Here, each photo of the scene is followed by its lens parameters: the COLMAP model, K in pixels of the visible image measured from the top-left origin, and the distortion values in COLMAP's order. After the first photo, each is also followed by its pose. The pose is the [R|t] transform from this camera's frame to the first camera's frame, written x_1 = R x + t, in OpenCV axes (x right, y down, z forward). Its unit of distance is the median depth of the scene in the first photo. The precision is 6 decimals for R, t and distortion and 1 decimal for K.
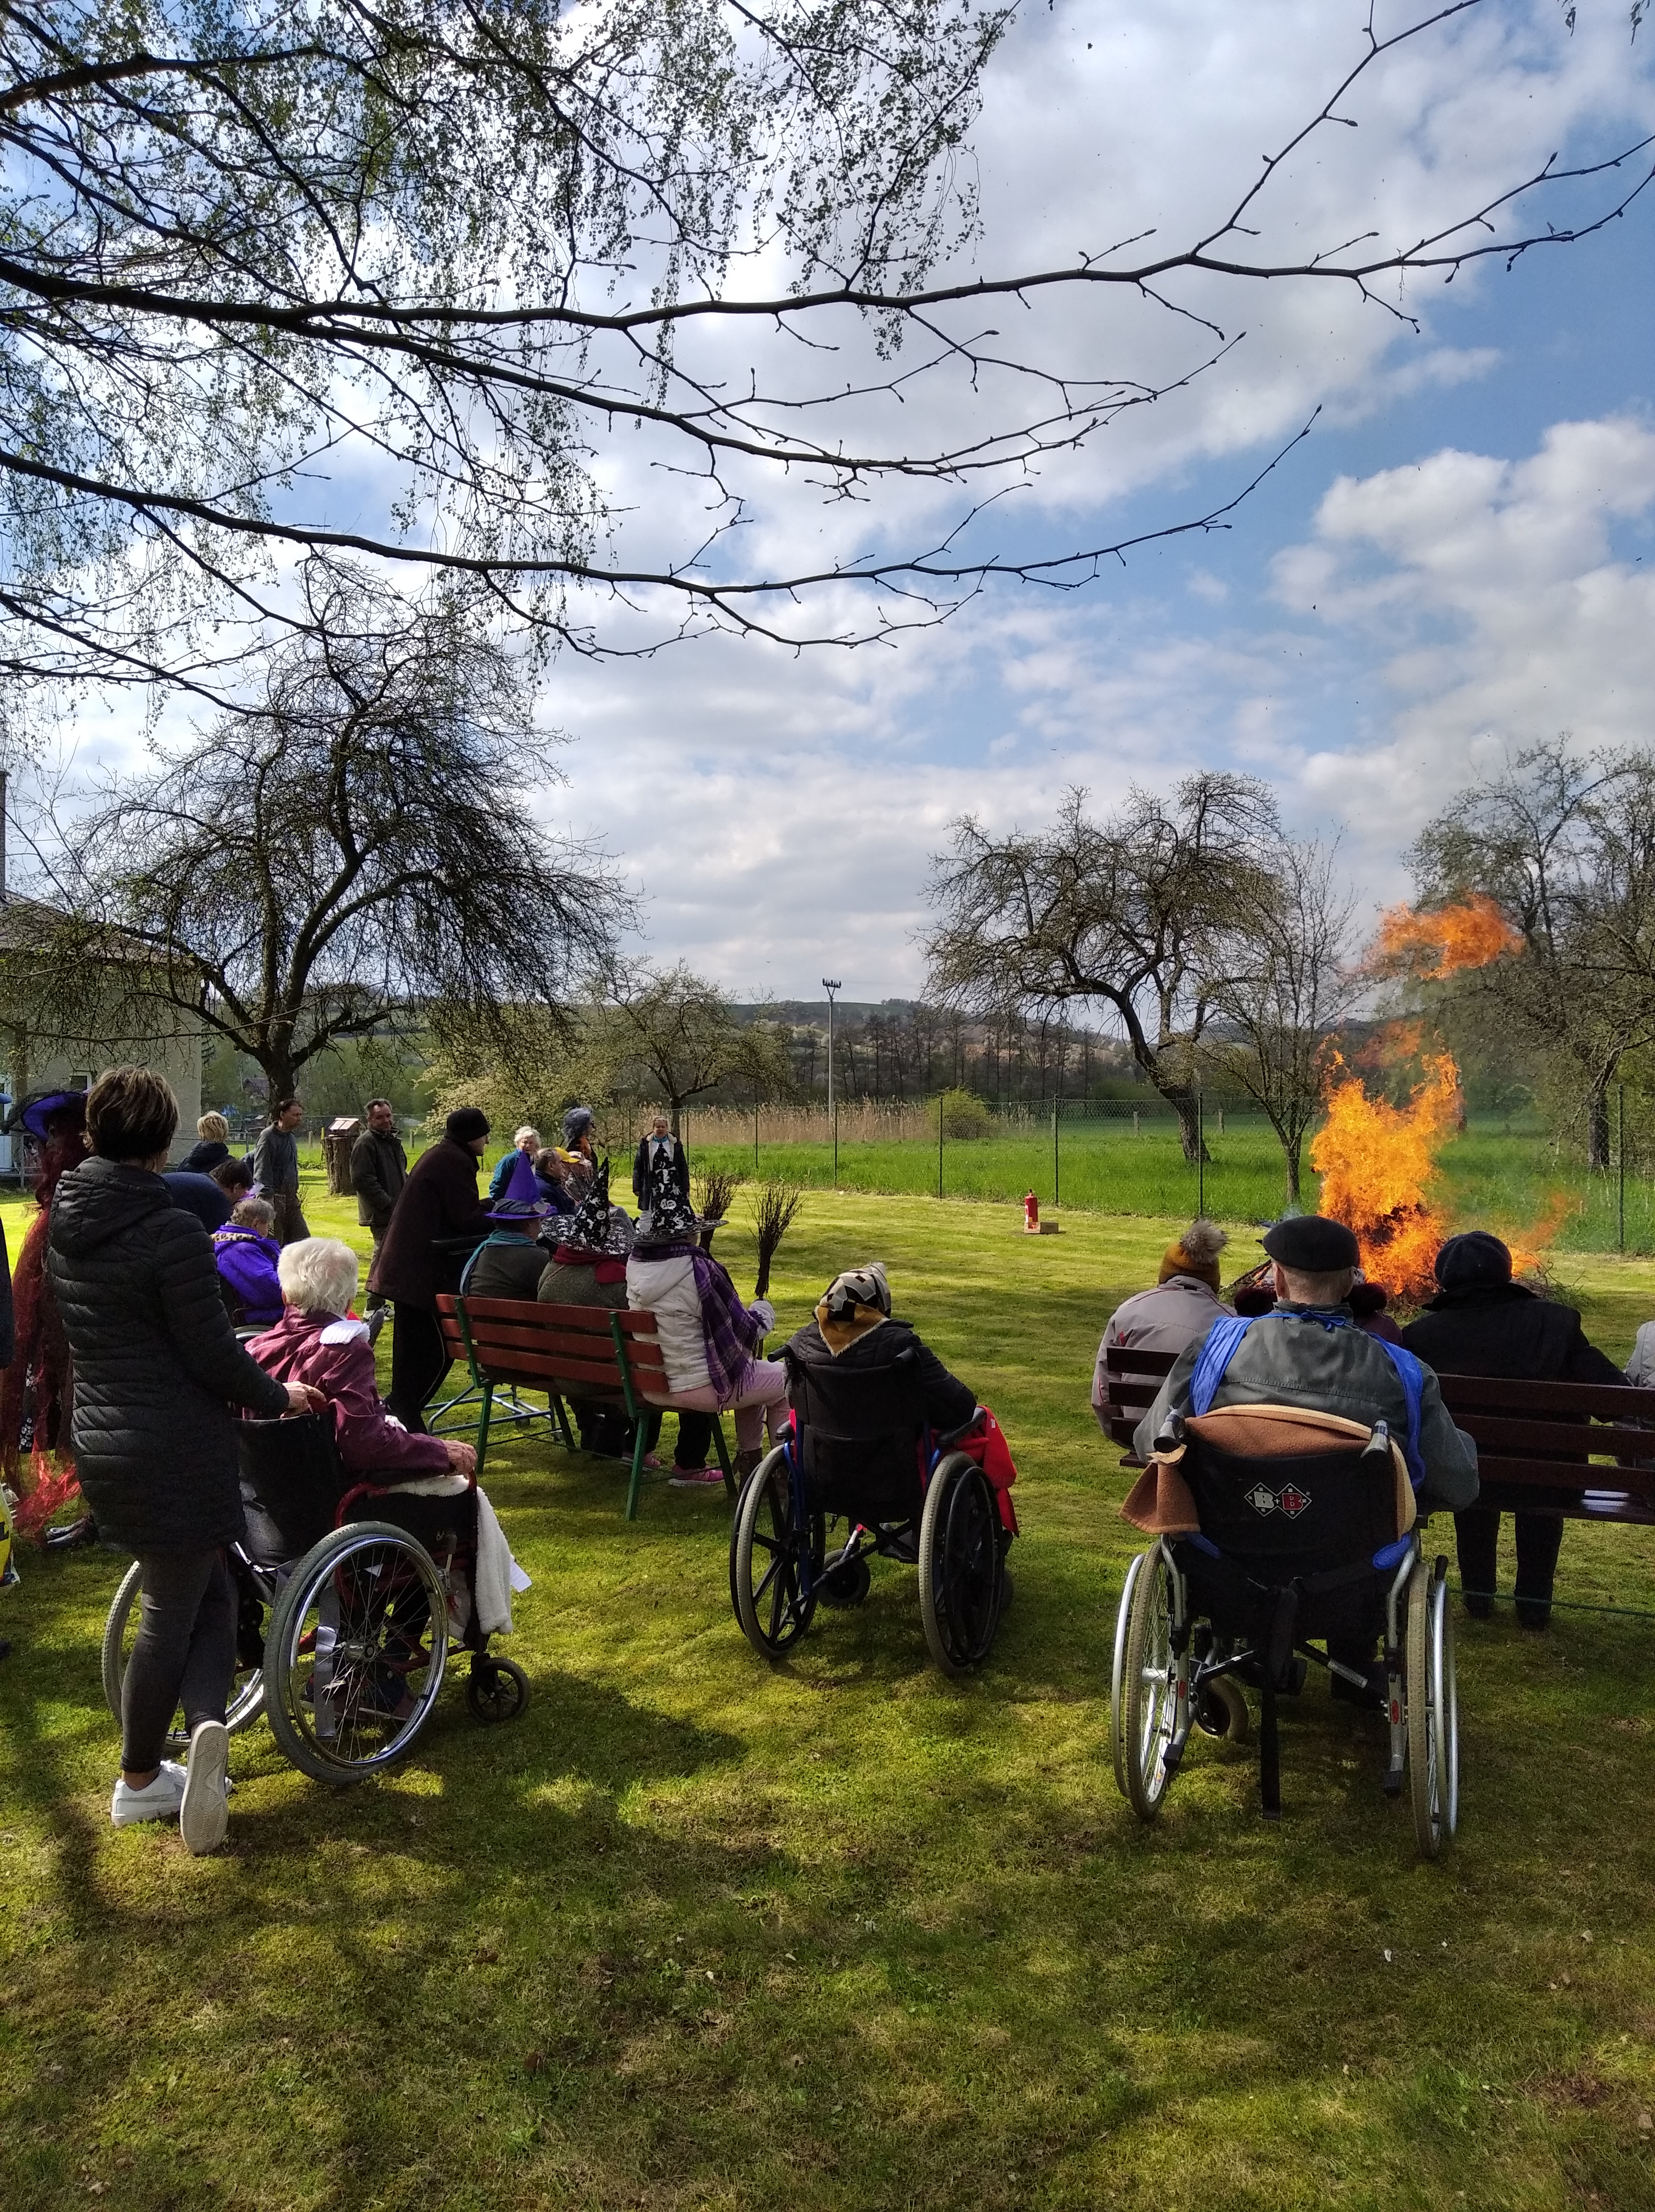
lens RADIAL K [[1638.8, 0, 827.5], [0, 1638.8, 1106.0], [0, 0, 1]] dist [0.024917, 0.001031]
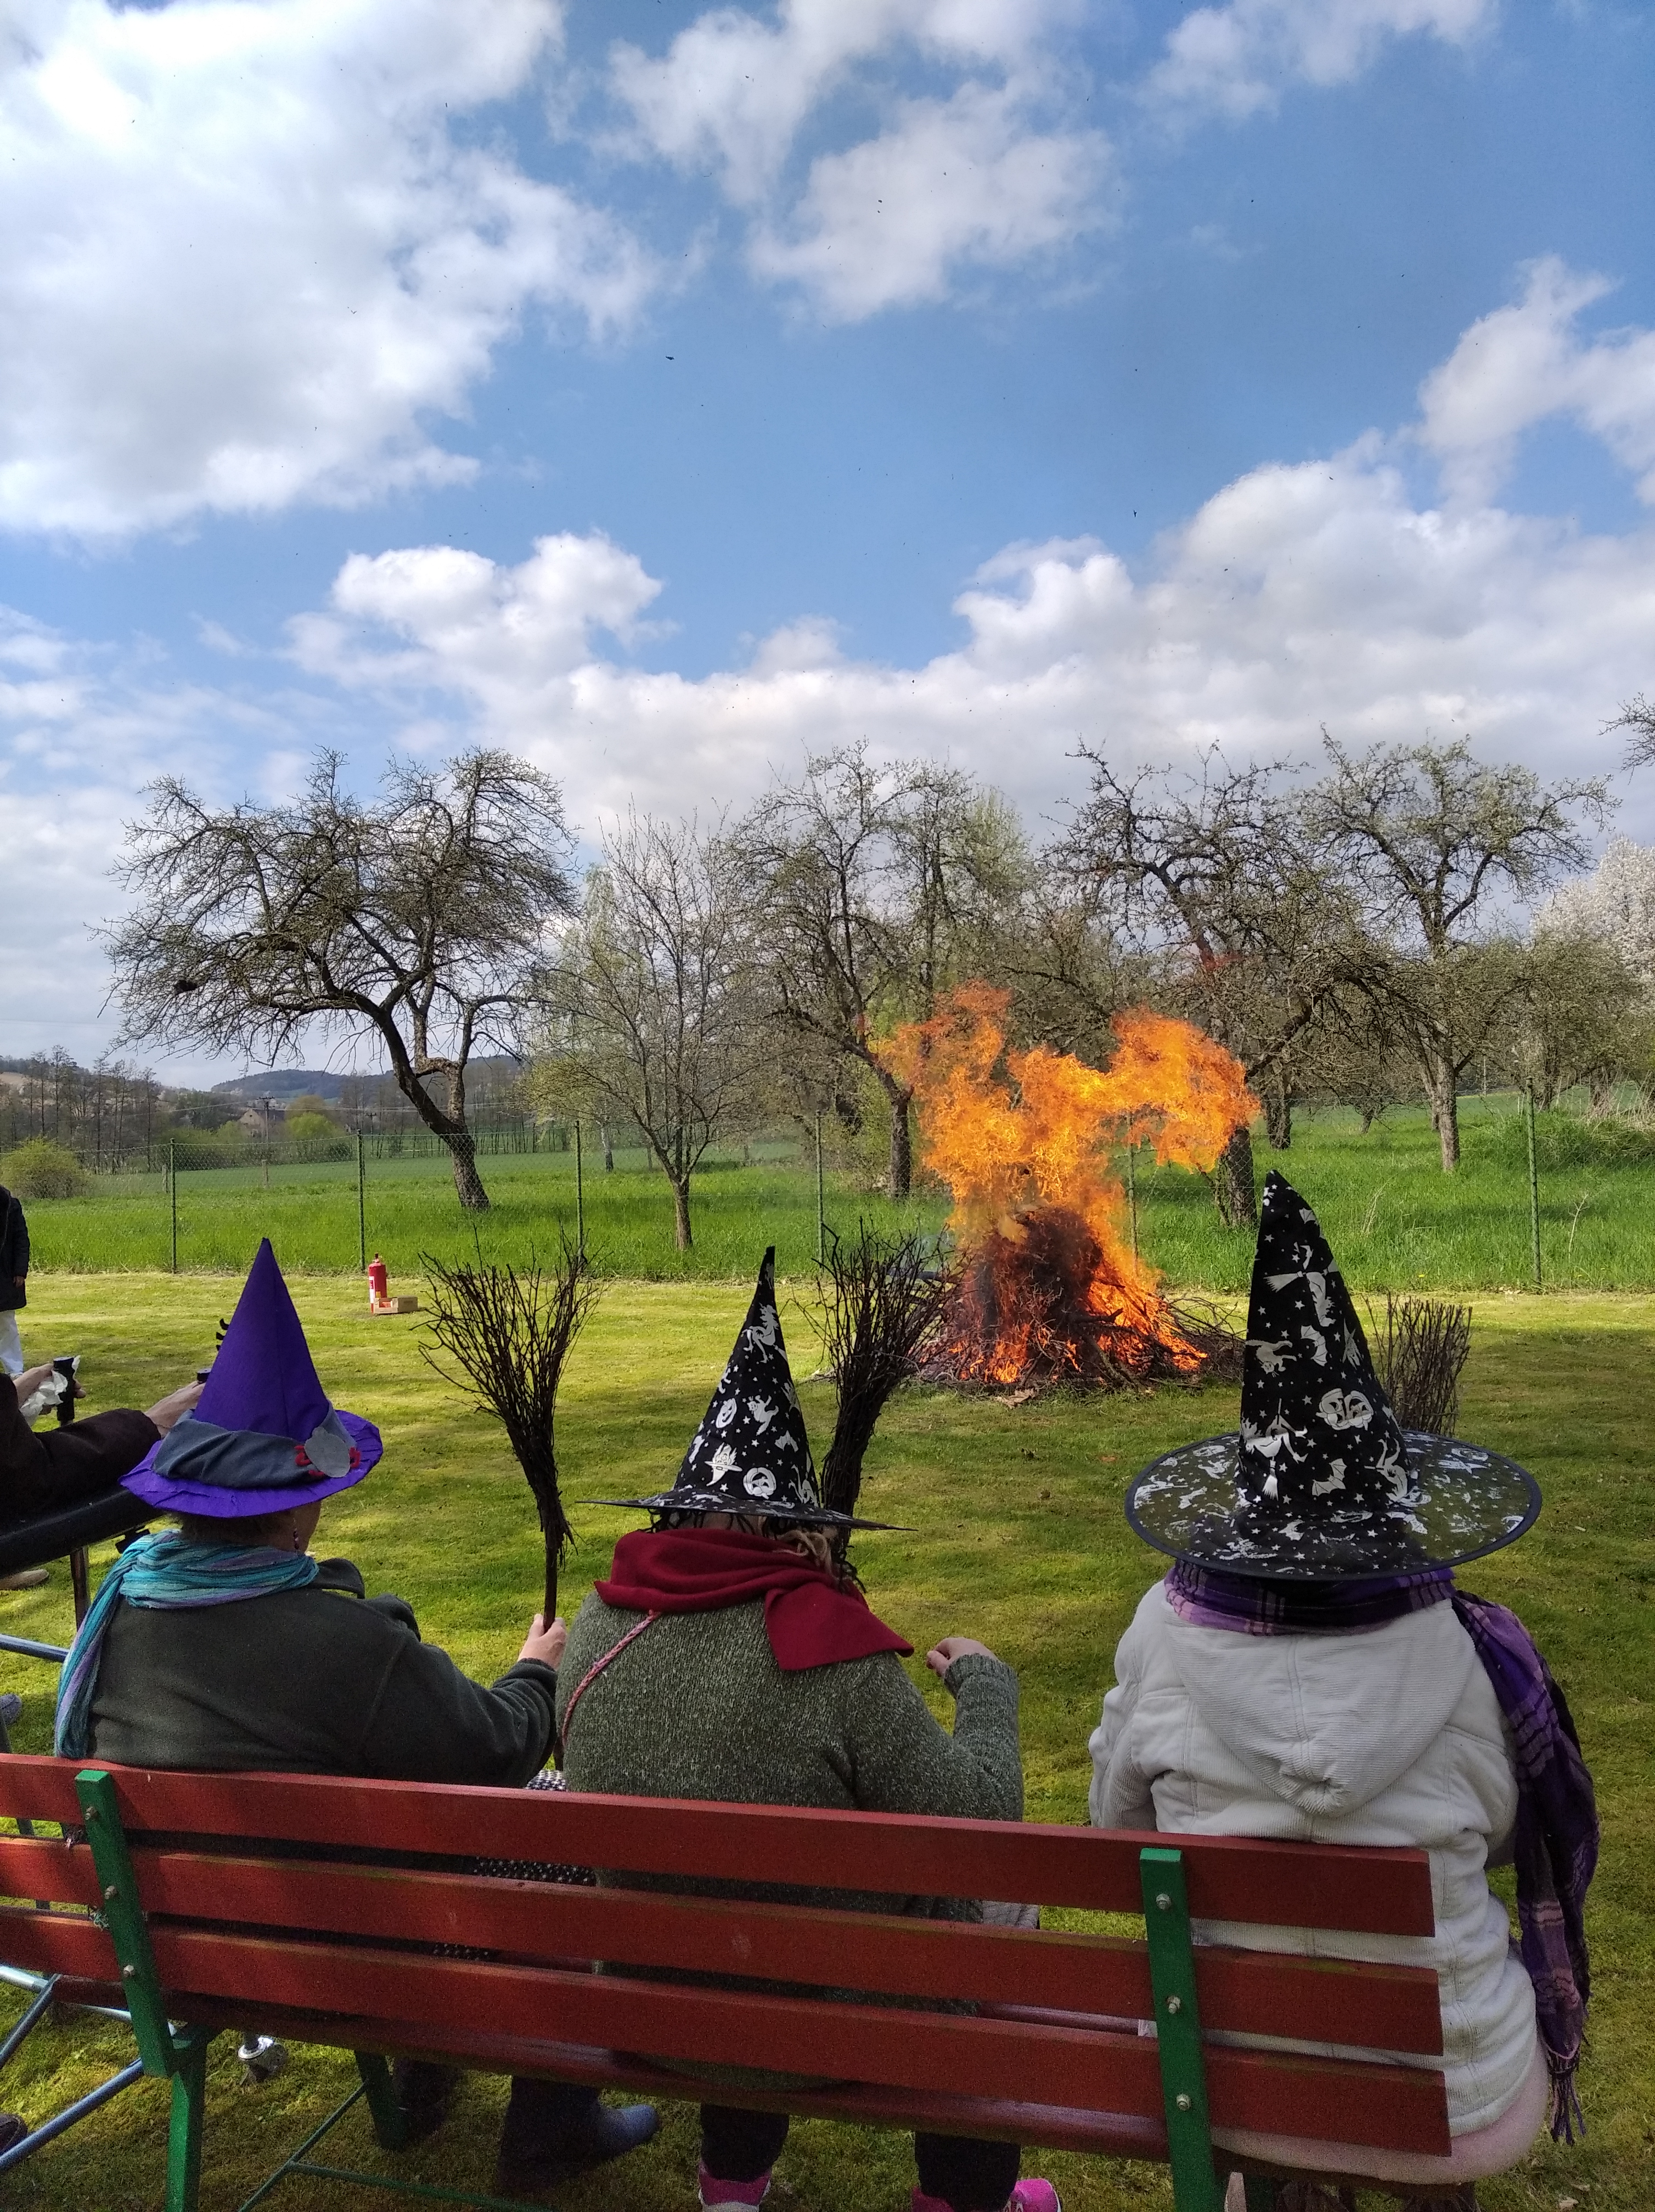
lens RADIAL K [[1614.1, 0, 769.1], [0, 1614.1, 1041.2], [0, 0, 1]] dist [0.030240, 0.001140]
pose [[0.851990, 0.010694, 0.523449, -0.080345], [0.025127, 0.997804, -0.061282, 0.003222], [-0.522955, 0.065364, 0.849850, 0.211094]]
